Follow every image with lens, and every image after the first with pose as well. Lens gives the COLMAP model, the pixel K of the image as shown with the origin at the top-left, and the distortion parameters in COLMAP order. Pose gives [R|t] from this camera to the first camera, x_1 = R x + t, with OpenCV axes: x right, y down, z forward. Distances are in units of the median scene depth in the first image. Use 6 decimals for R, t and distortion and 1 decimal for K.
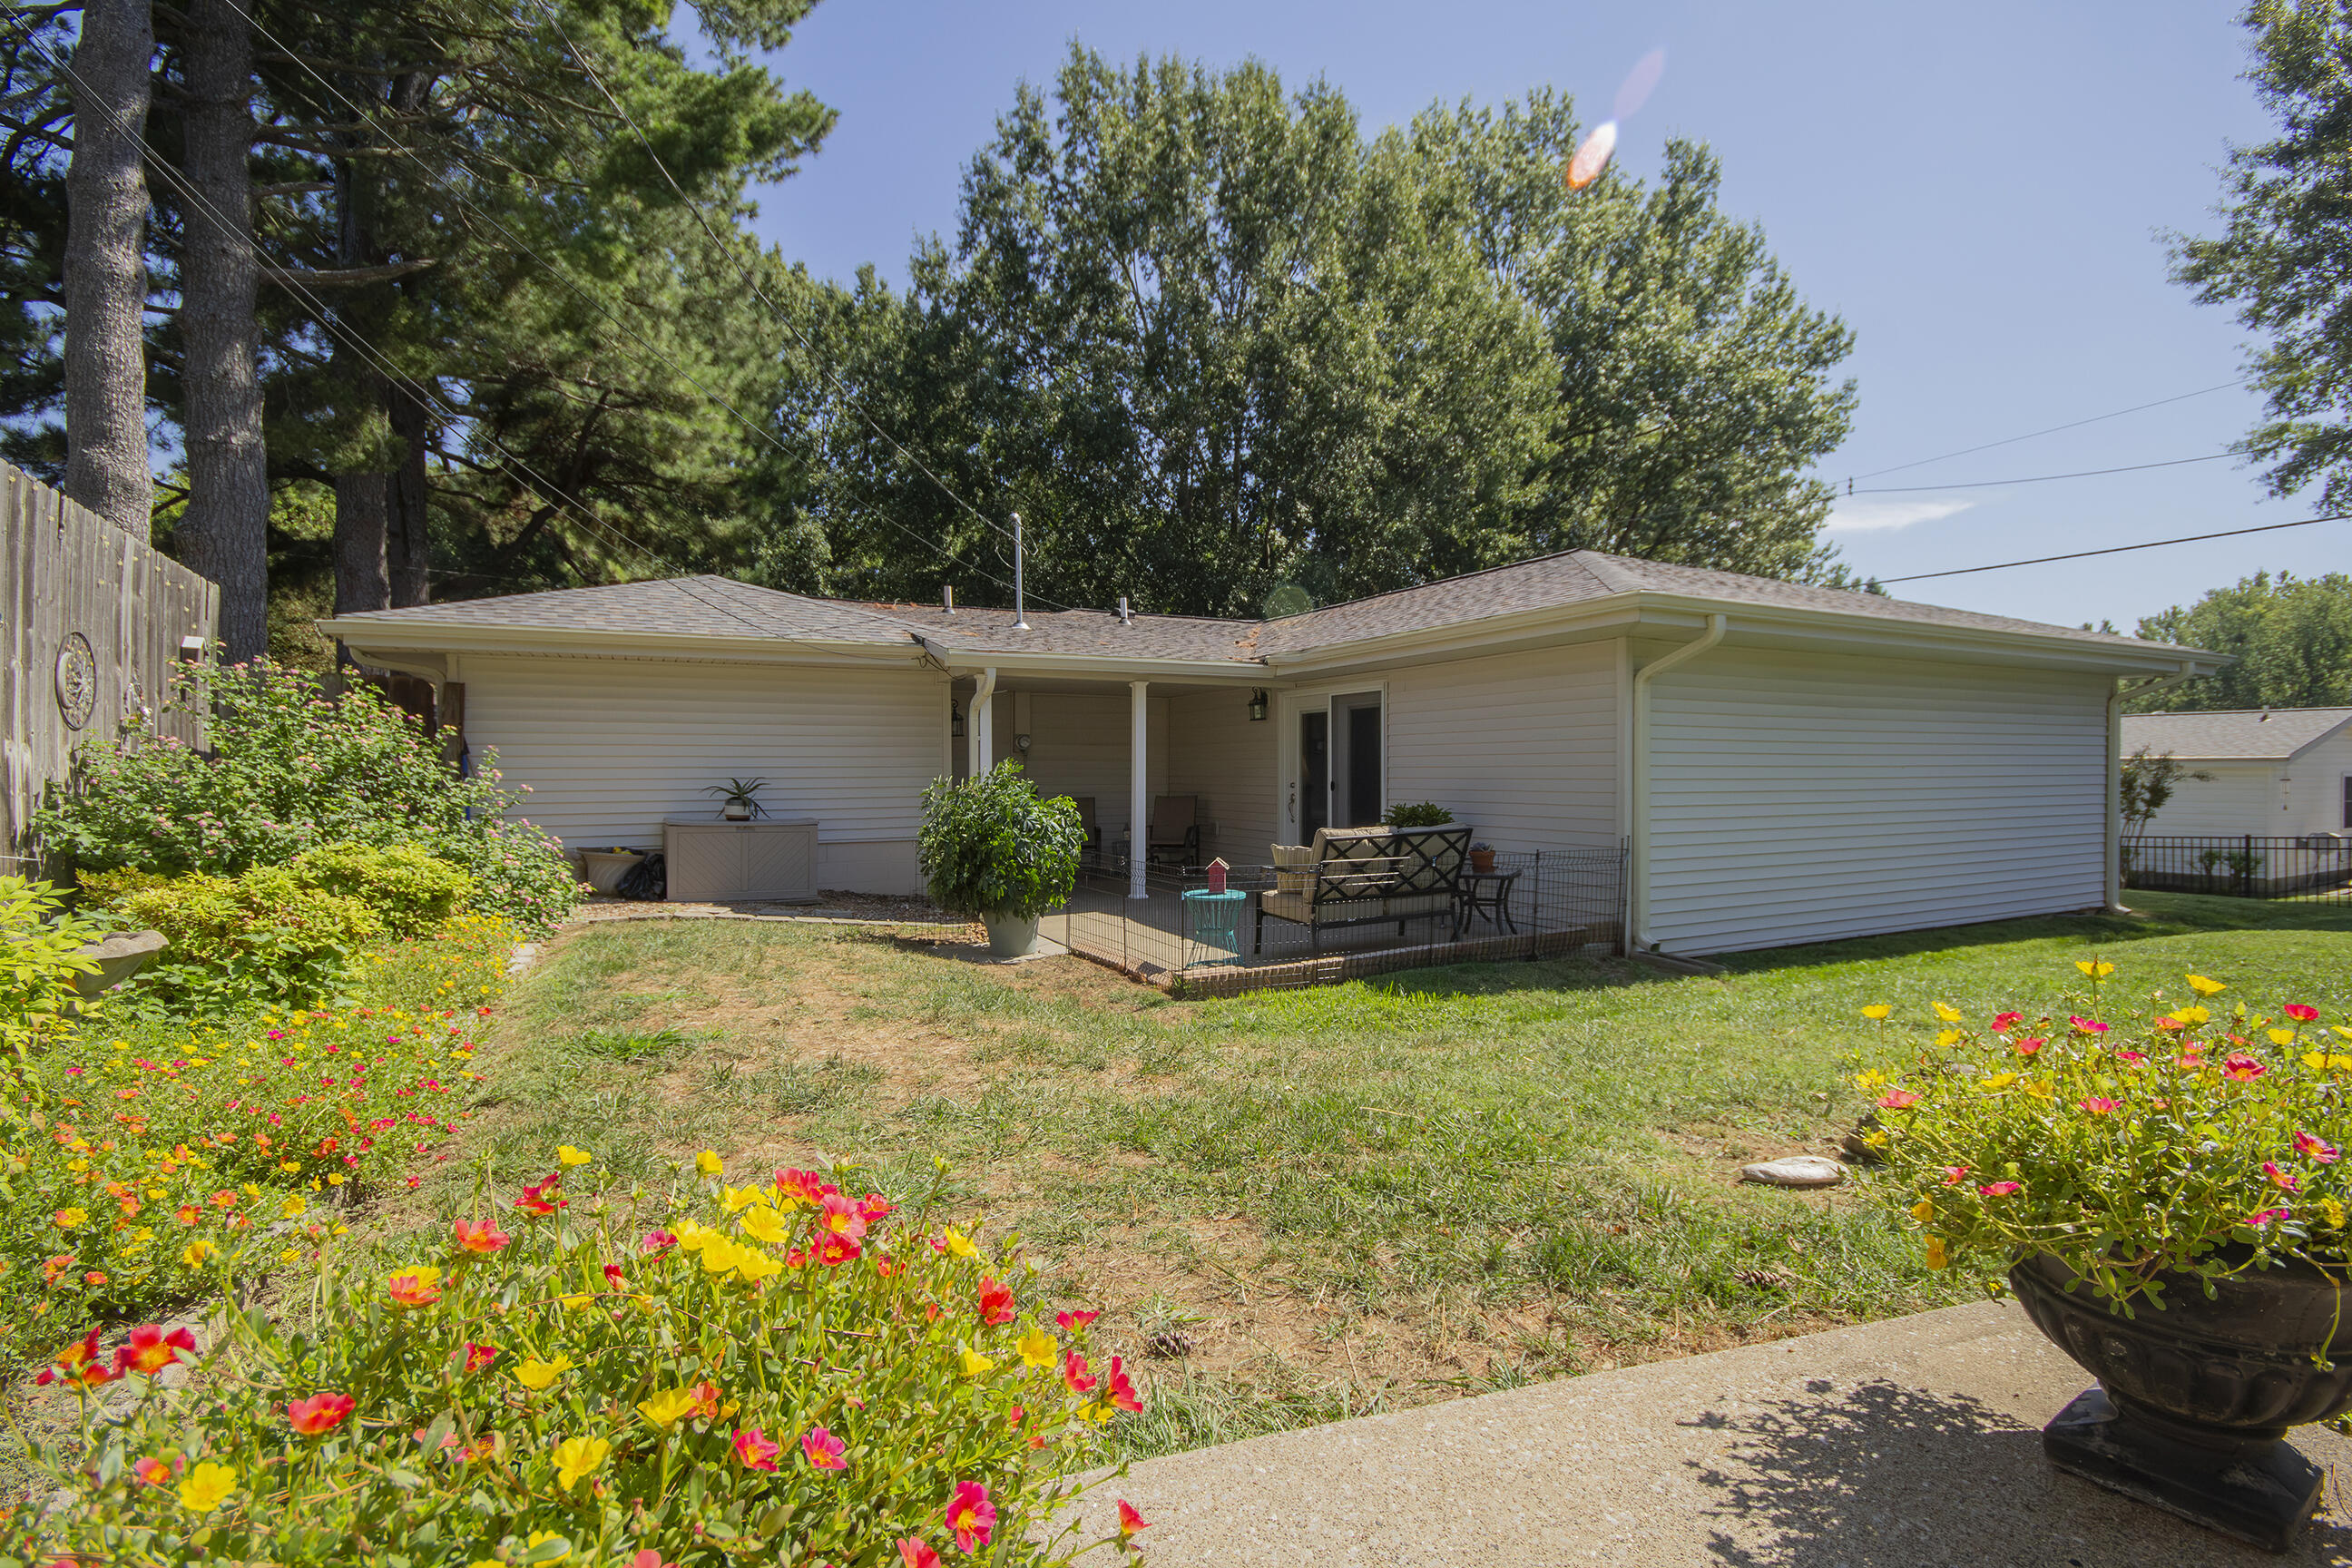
lens RADIAL K [[1082.4, 0, 1179.5], [0, 1082.4, 773.1], [0, 0, 1]] dist [-0.002467, -0.007496]
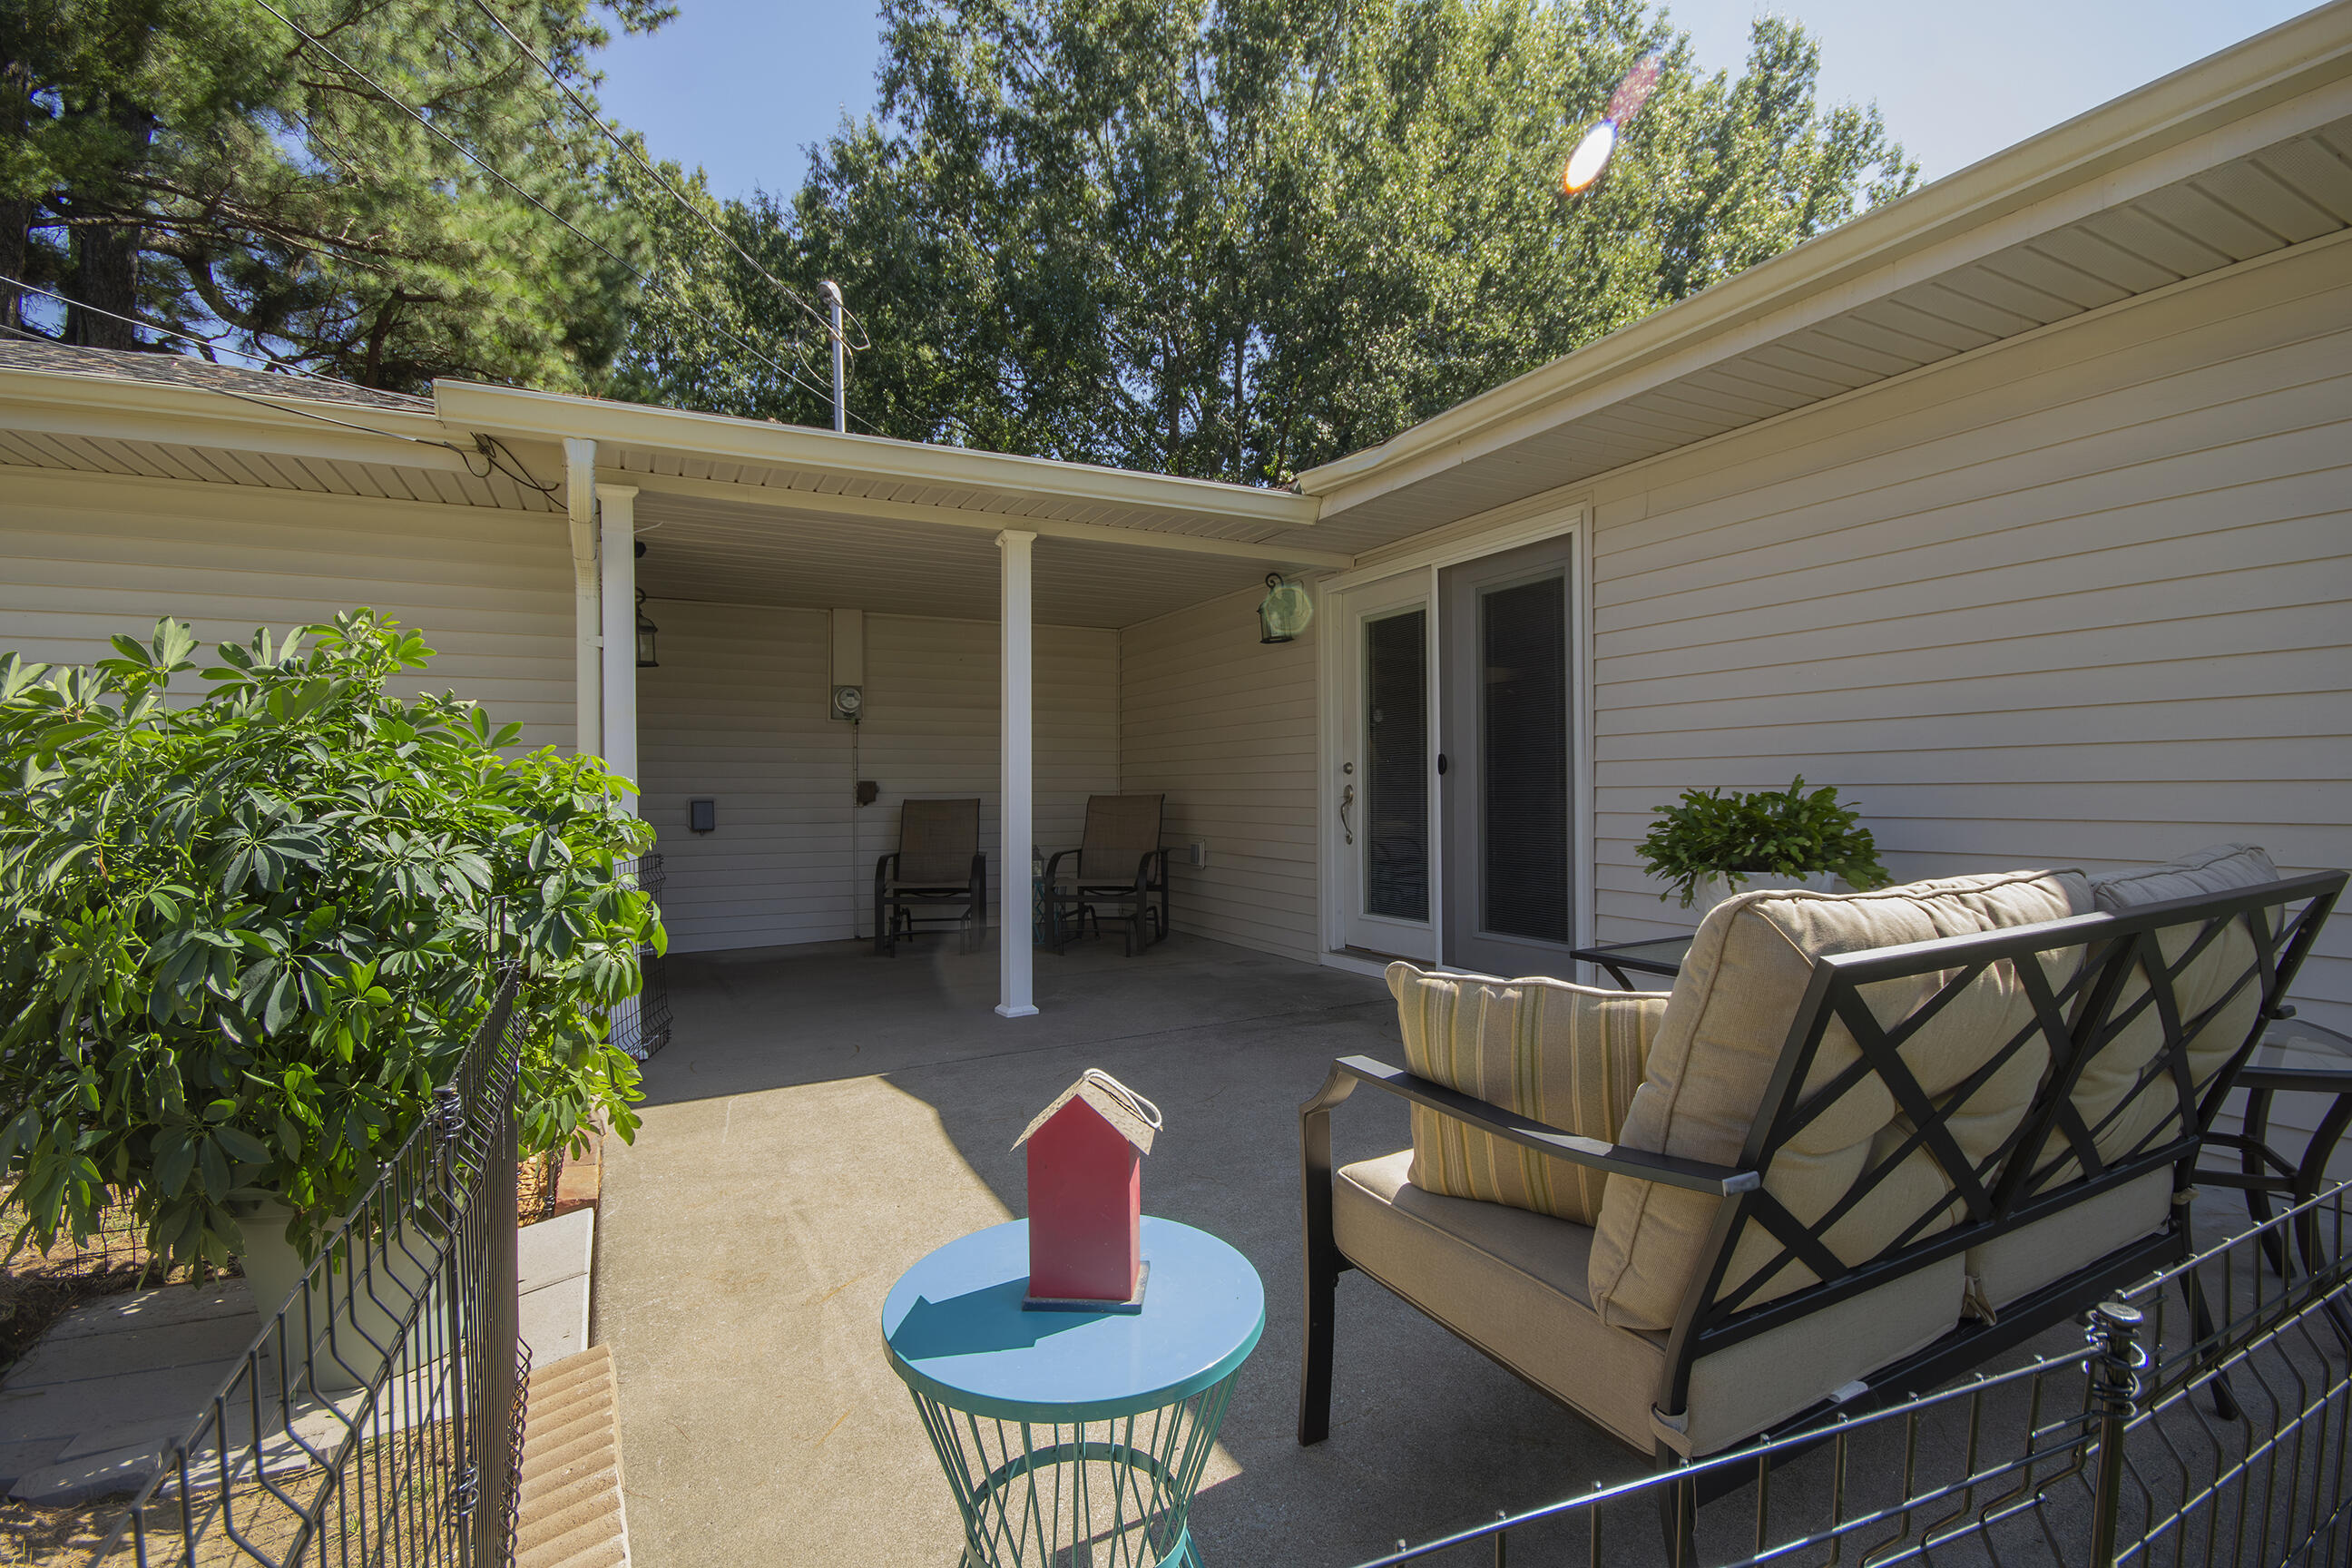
lens RADIAL K [[1082.4, 0, 1176.7], [0, 1082.4, 798.6], [0, 0, 1]] dist [-0.002467, -0.007496]
pose [[0.999965, -0.004413, -0.007069, 0.014211], [0.004459, 0.999969, 0.006457, 0.010089], [0.007040, -0.006488, 0.999954, 0.239639]]
